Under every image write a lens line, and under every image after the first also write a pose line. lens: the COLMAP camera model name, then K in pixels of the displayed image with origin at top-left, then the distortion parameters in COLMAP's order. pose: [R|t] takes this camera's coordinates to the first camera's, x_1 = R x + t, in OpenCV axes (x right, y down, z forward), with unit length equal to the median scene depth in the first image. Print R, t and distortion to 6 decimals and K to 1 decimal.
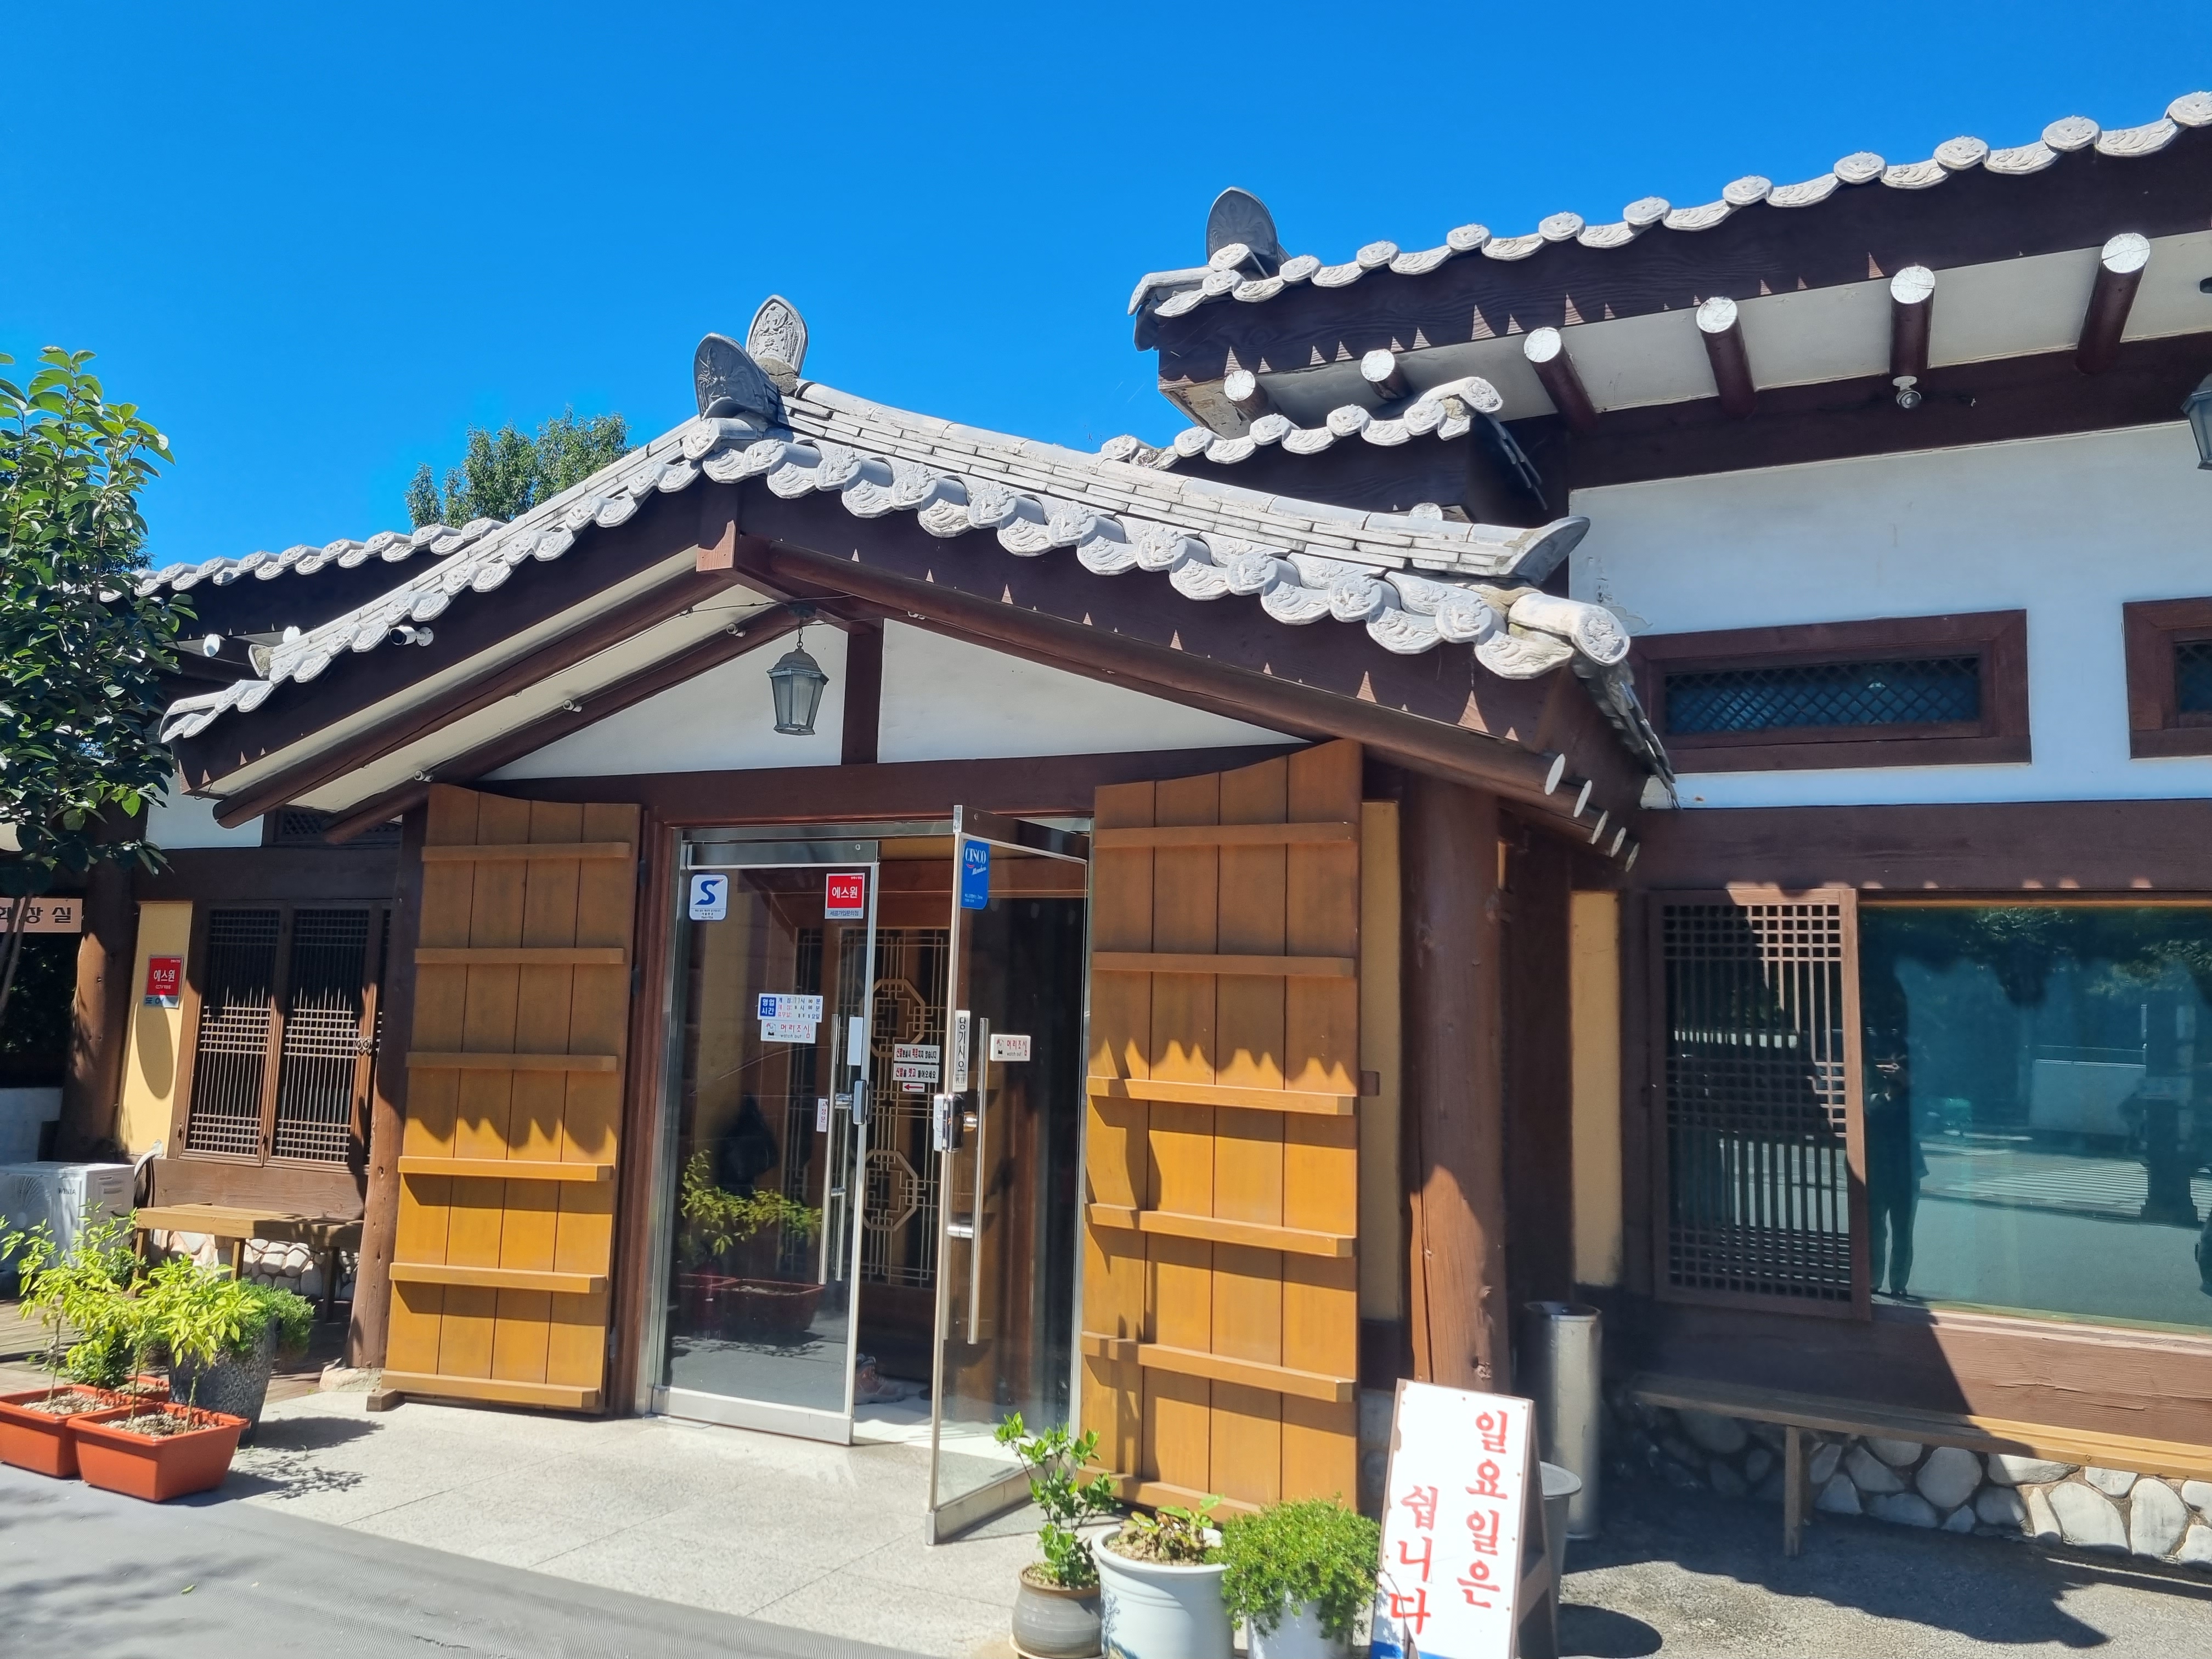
lens RADIAL K [[1610.2, 0, 1106.0], [0, 1610.2, 829.5], [0, 0, 1]] dist [0.029243, 0.000345]
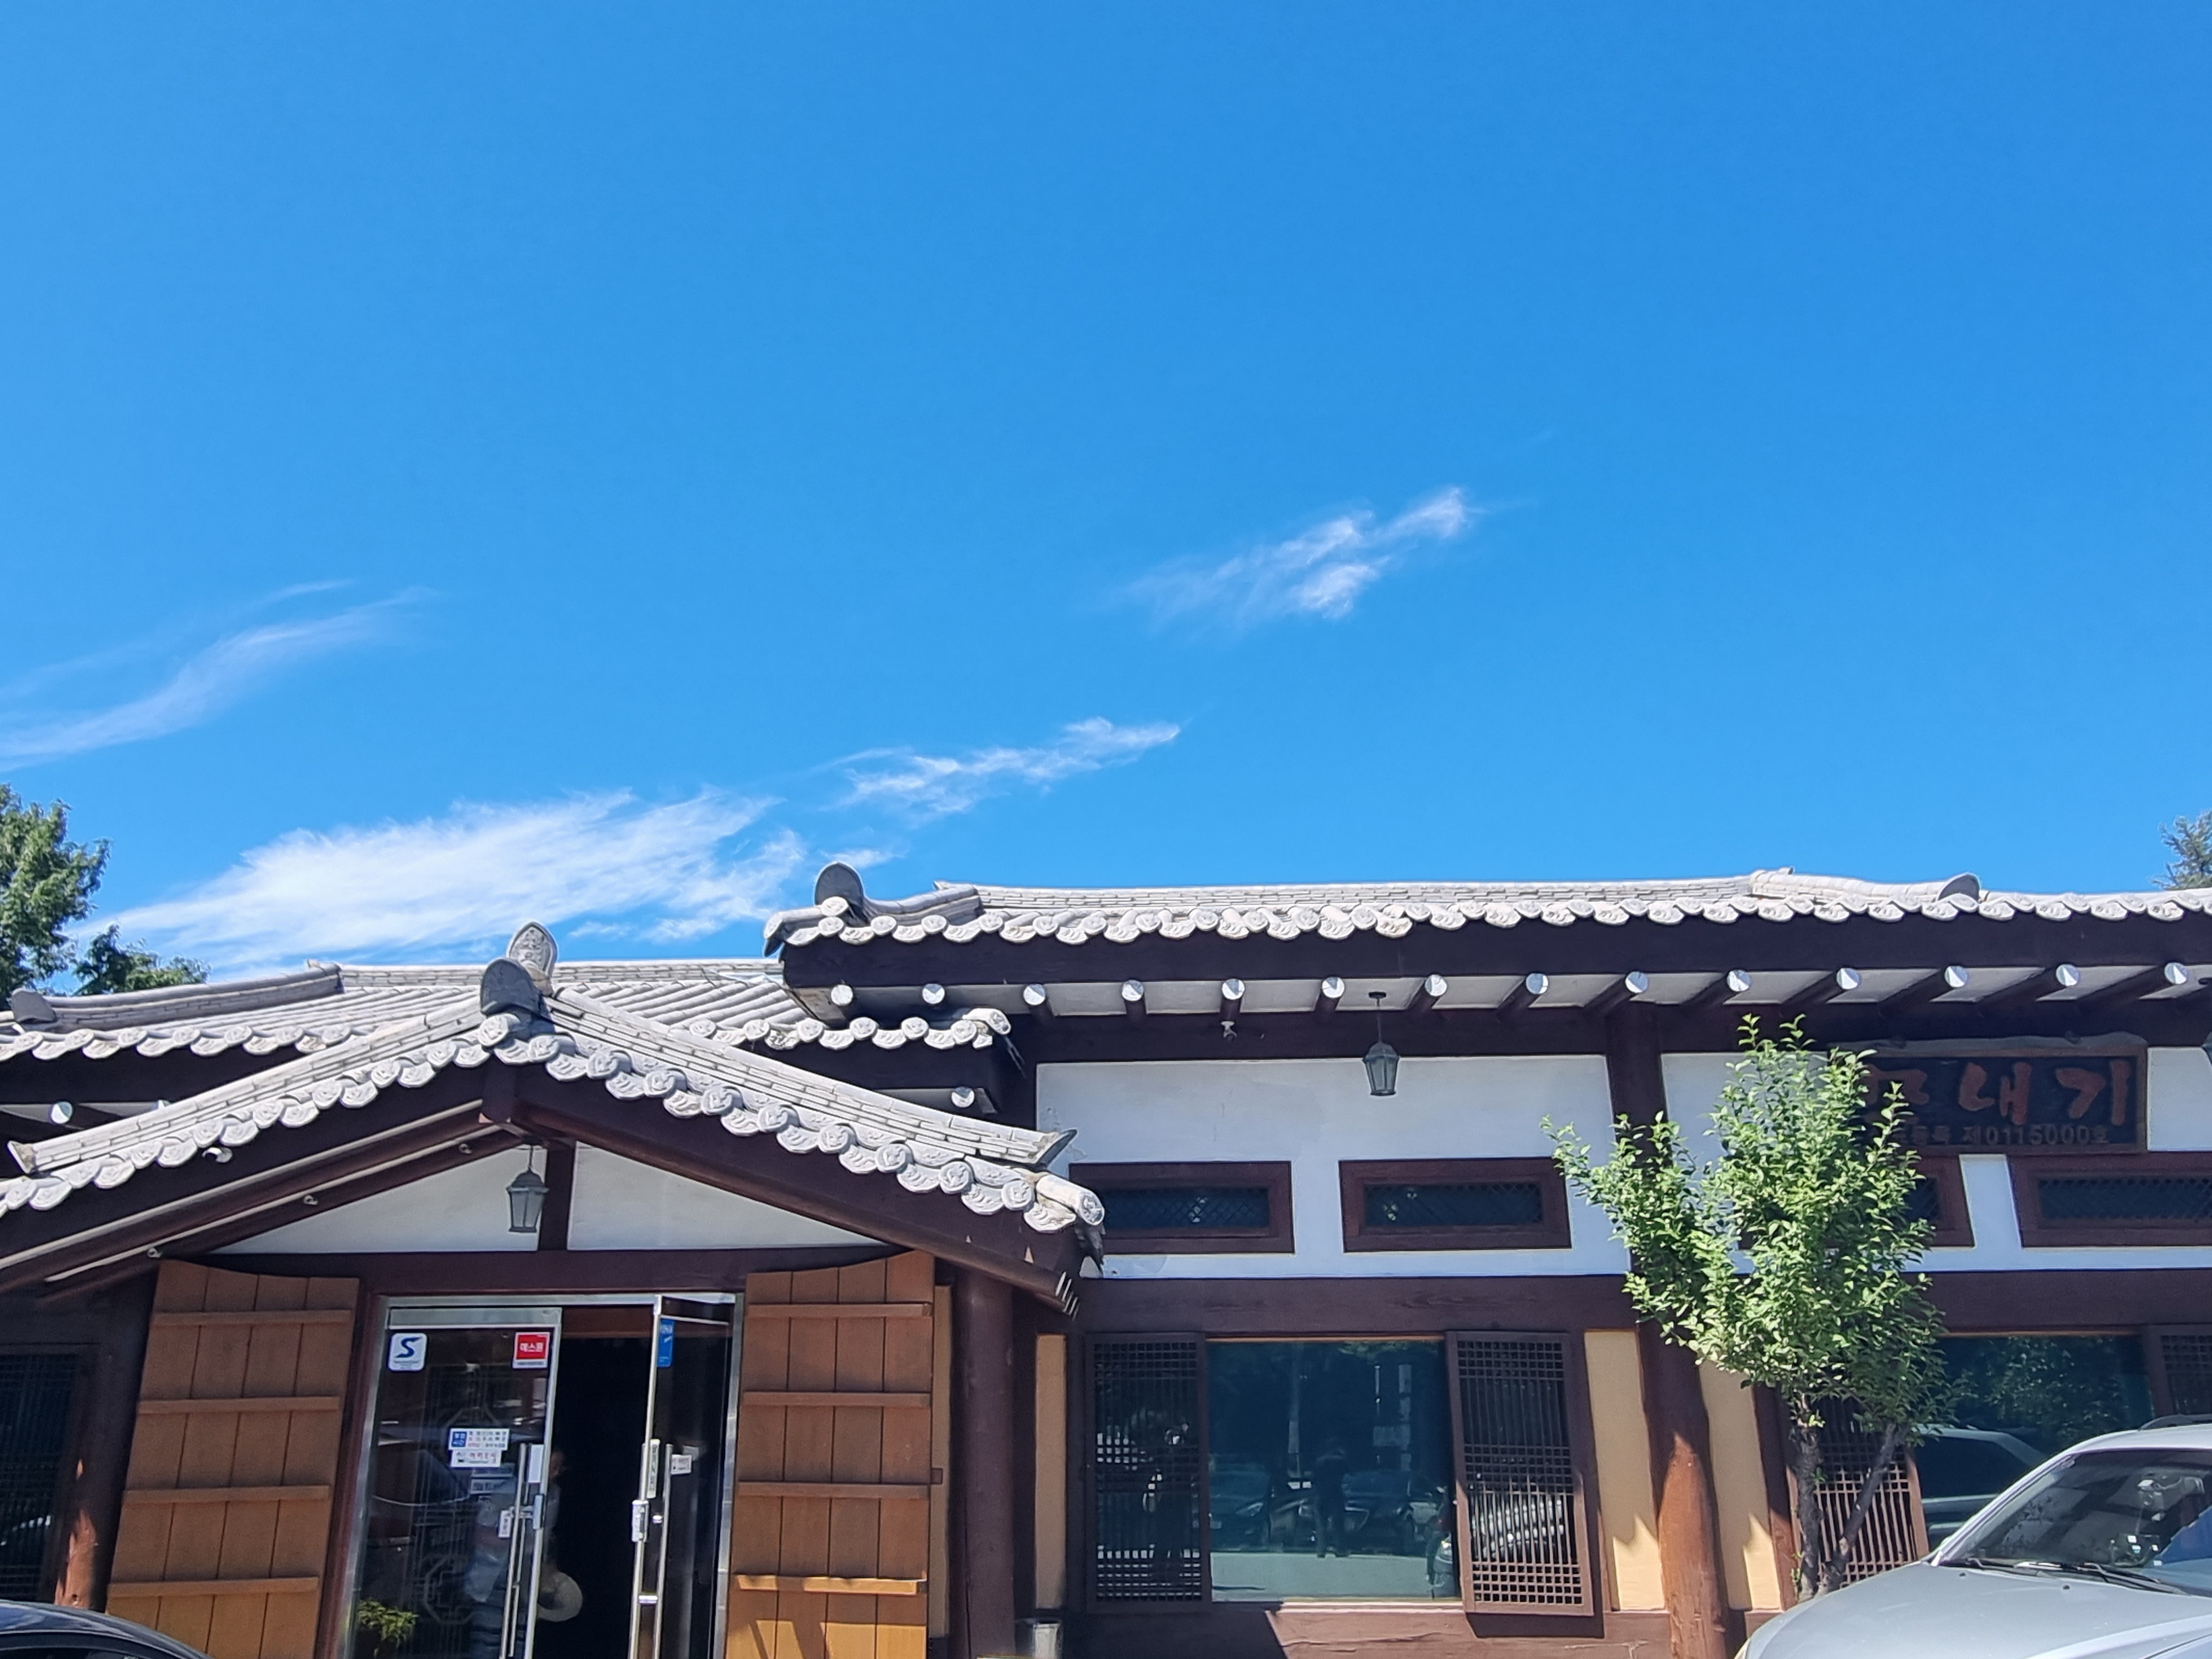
lens RADIAL K [[1682.5, 0, 1106.0], [0, 1682.5, 829.5], [0, 0, 1]] dist [0.000201, -0.002678]
pose [[0.917993, 0.091107, 0.385990, -0.328616], [-0.010810, 0.978643, -0.205285, -0.109466], [-0.396449, 0.184277, 0.899372, -0.579597]]
